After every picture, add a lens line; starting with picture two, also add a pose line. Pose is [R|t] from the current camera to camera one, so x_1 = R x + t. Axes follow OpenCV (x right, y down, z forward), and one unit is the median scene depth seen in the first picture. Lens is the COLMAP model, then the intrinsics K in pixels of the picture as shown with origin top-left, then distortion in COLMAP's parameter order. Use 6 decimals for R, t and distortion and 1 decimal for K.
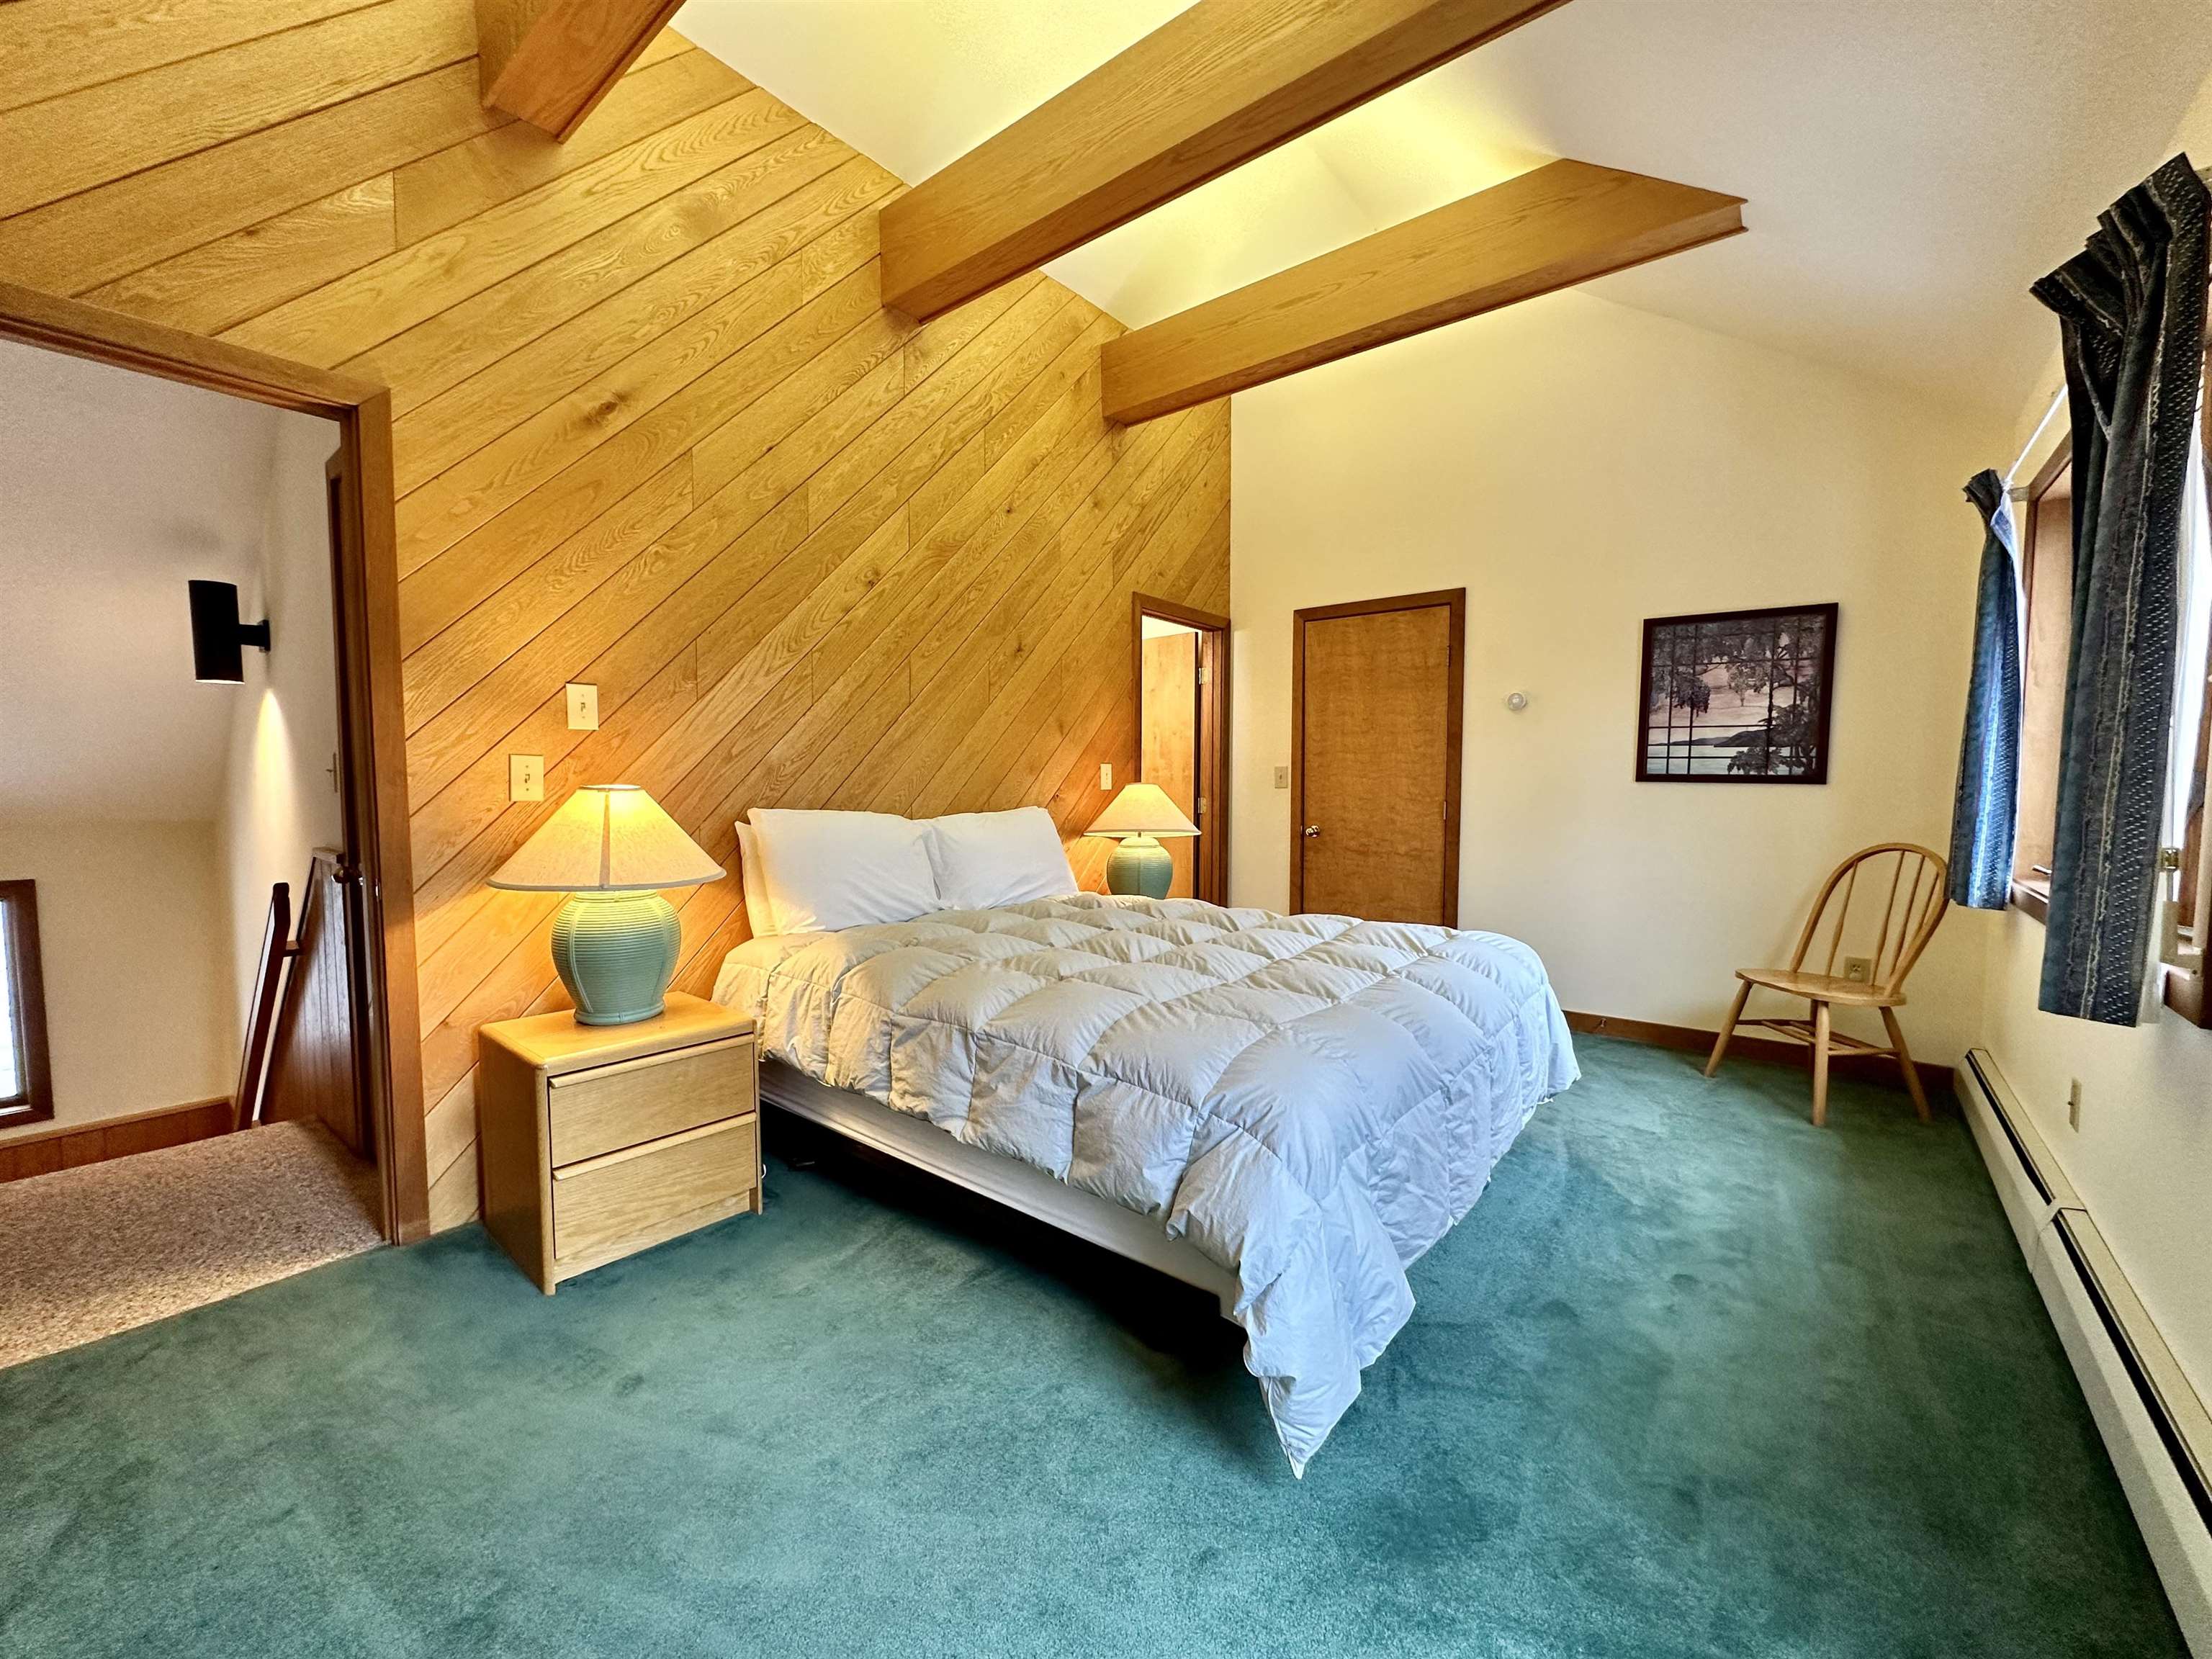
lens RADIAL K [[881.8, 0, 1103.6], [0, 881.8, 832.2], [0, 0, 1]] dist [-0.002794, 0.000551]
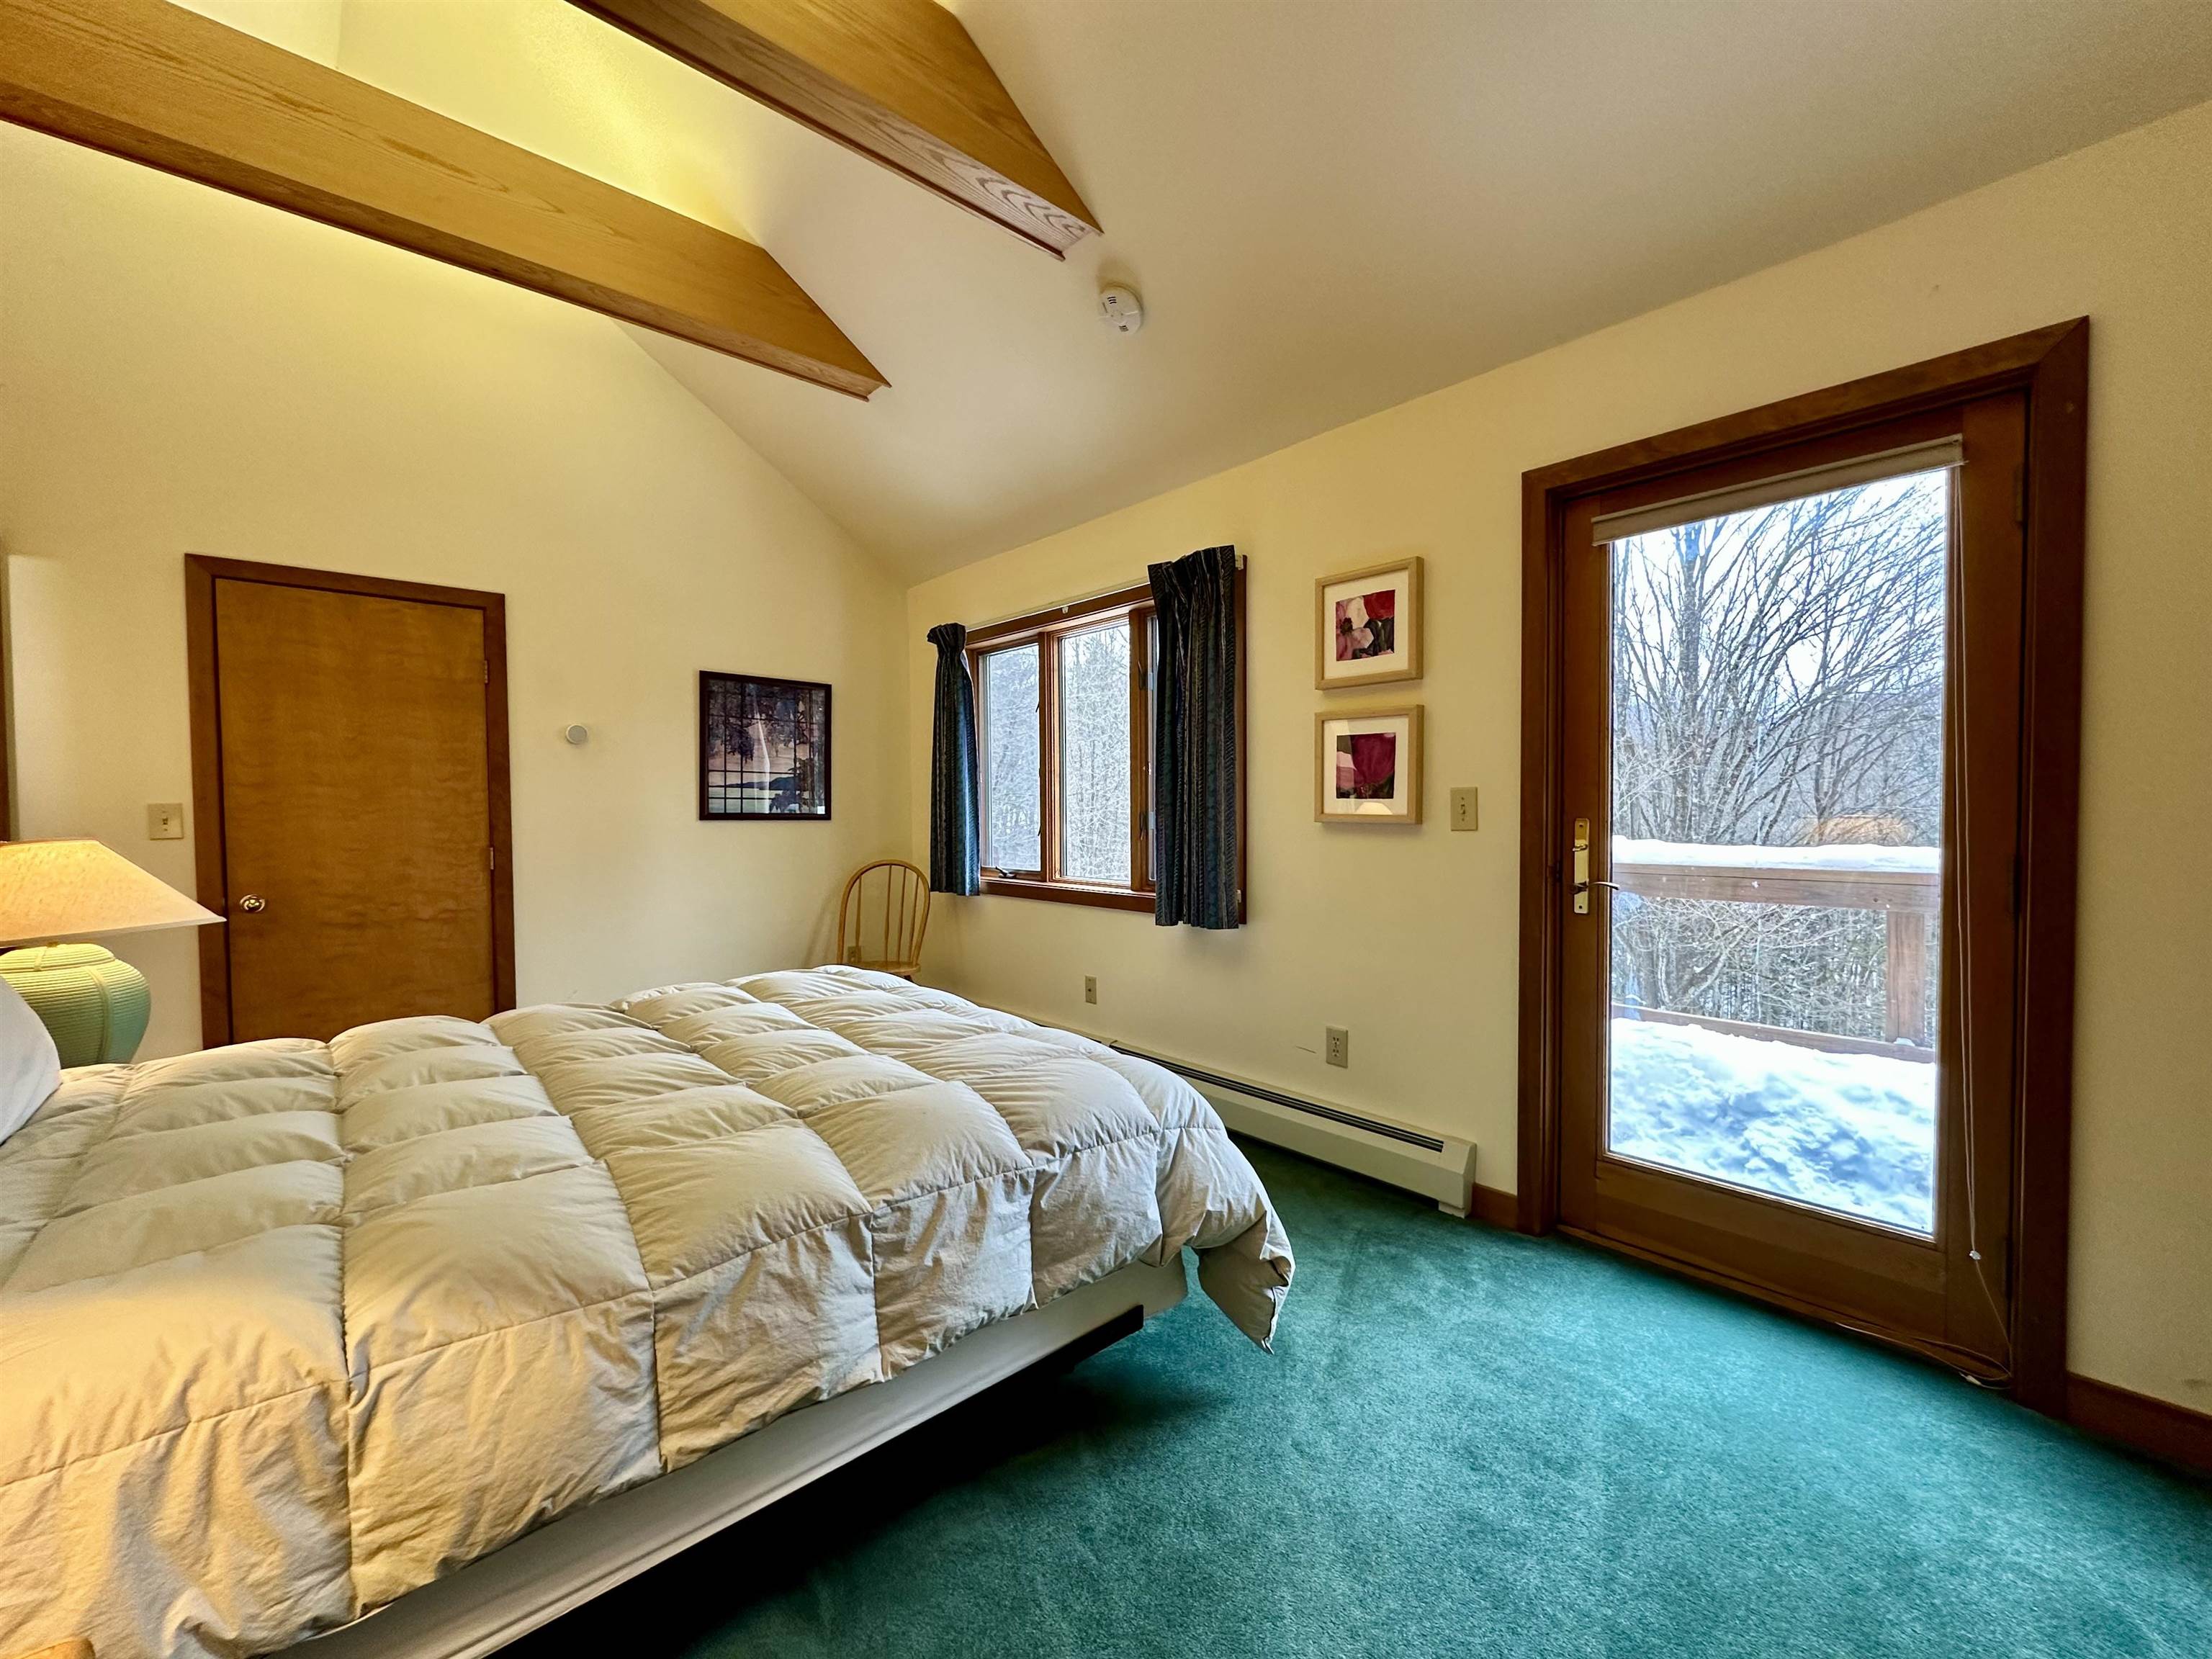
lens RADIAL K [[881.8, 0, 1104.2], [0, 881.8, 830.5], [0, 0, 1]] dist [-0.002794, 0.000551]
pose [[0.152378, -0.028791, 0.987903, -0.398698], [0.067431, 0.997549, 0.018672, -0.032593], [-0.986019, 0.063770, 0.153946, 0.362346]]
